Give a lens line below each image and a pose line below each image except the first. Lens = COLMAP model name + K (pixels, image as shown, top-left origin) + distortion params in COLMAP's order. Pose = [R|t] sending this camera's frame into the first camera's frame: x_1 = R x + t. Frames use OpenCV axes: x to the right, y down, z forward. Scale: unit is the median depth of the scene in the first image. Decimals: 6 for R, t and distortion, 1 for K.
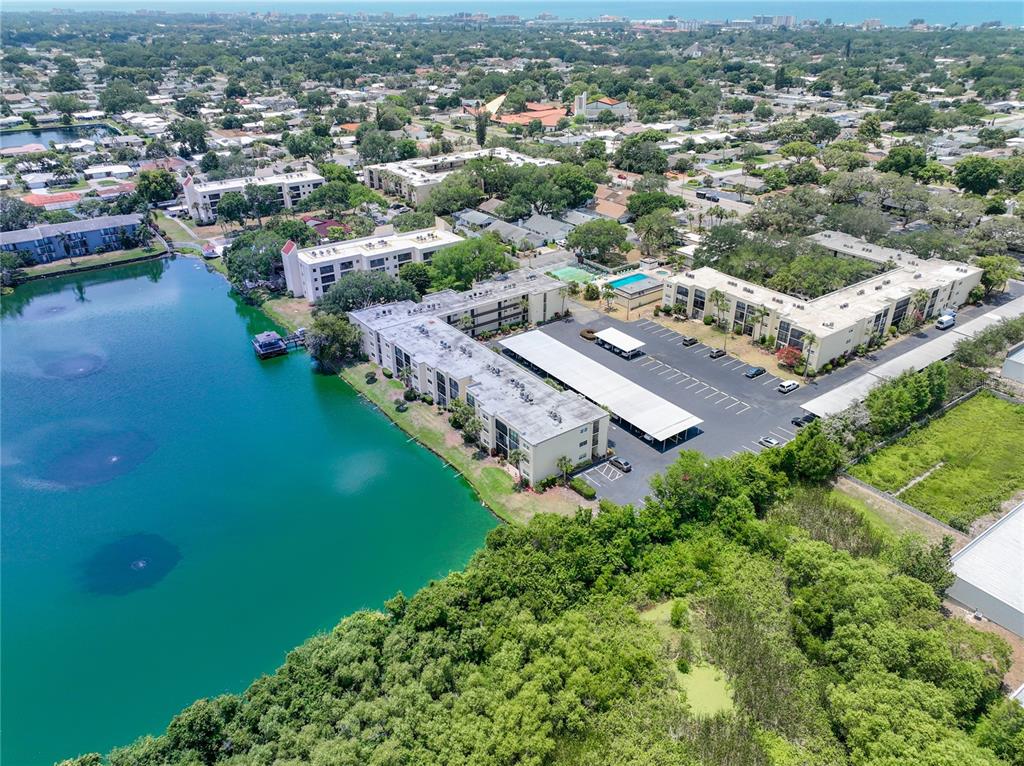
lens RADIAL K [[721.5, 0, 510.8], [0, 721.5, 390.3], [0, 0, 1]] dist [-0.002476, 0.014067]
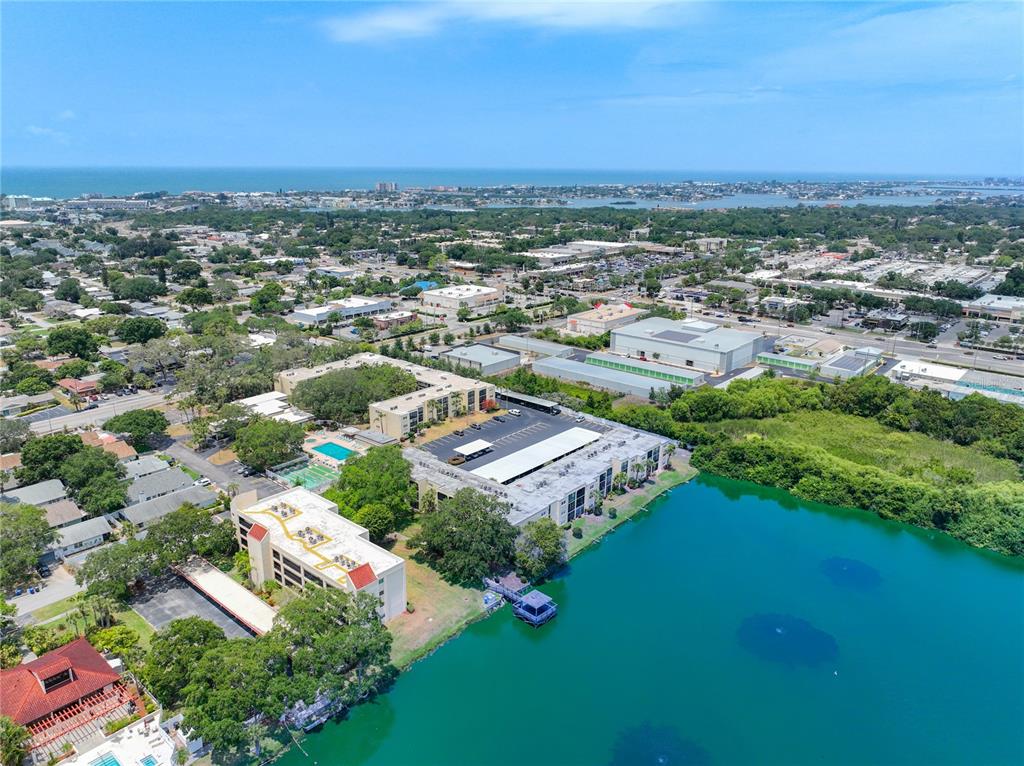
lens RADIAL K [[731.9, 0, 507.0], [0, 731.9, 377.0], [0, 0, 1]] dist [-0.012660, -0.005377]
pose [[-0.222241, -0.268559, 0.937275, -0.973945], [0.464361, 0.816128, 0.343953, -0.546438], [-0.857309, 0.511674, -0.056669, 0.863854]]
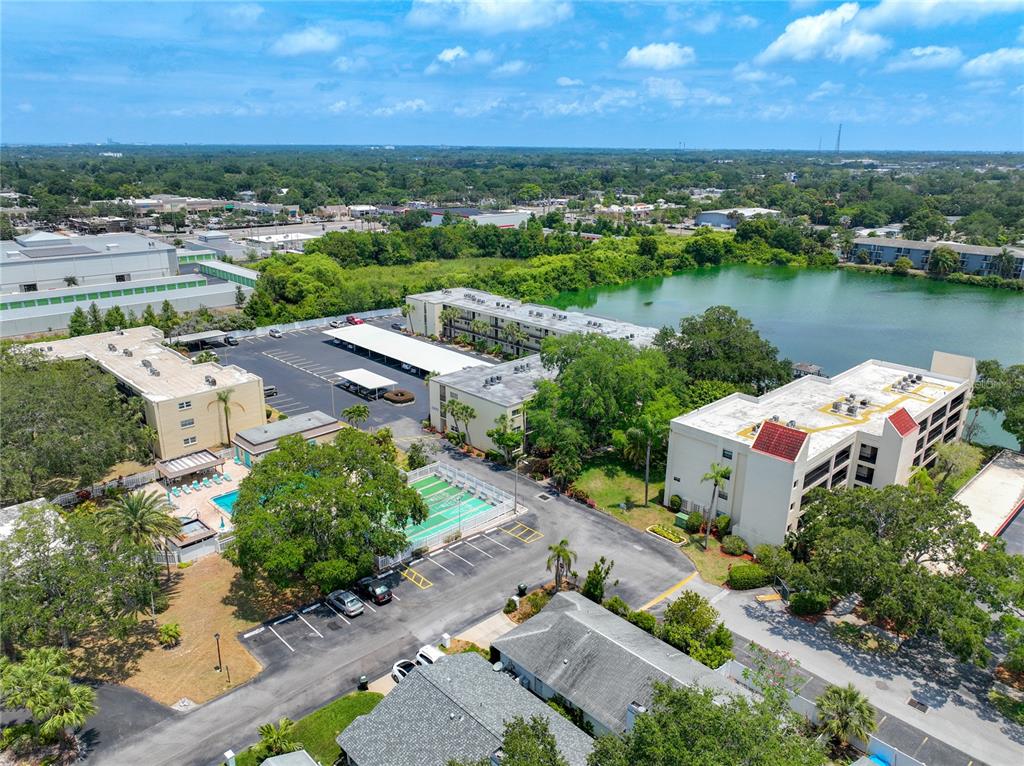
lens RADIAL K [[721.5, 0, 508.8], [0, 721.5, 387.0], [0, 0, 1]] dist [-0.002476, 0.014067]
pose [[-0.989693, 0.039695, -0.137595, 0.098285], [-0.074277, 0.679189, 0.730195, -0.578679], [0.122438, 0.732889, -0.669240, 1.395075]]
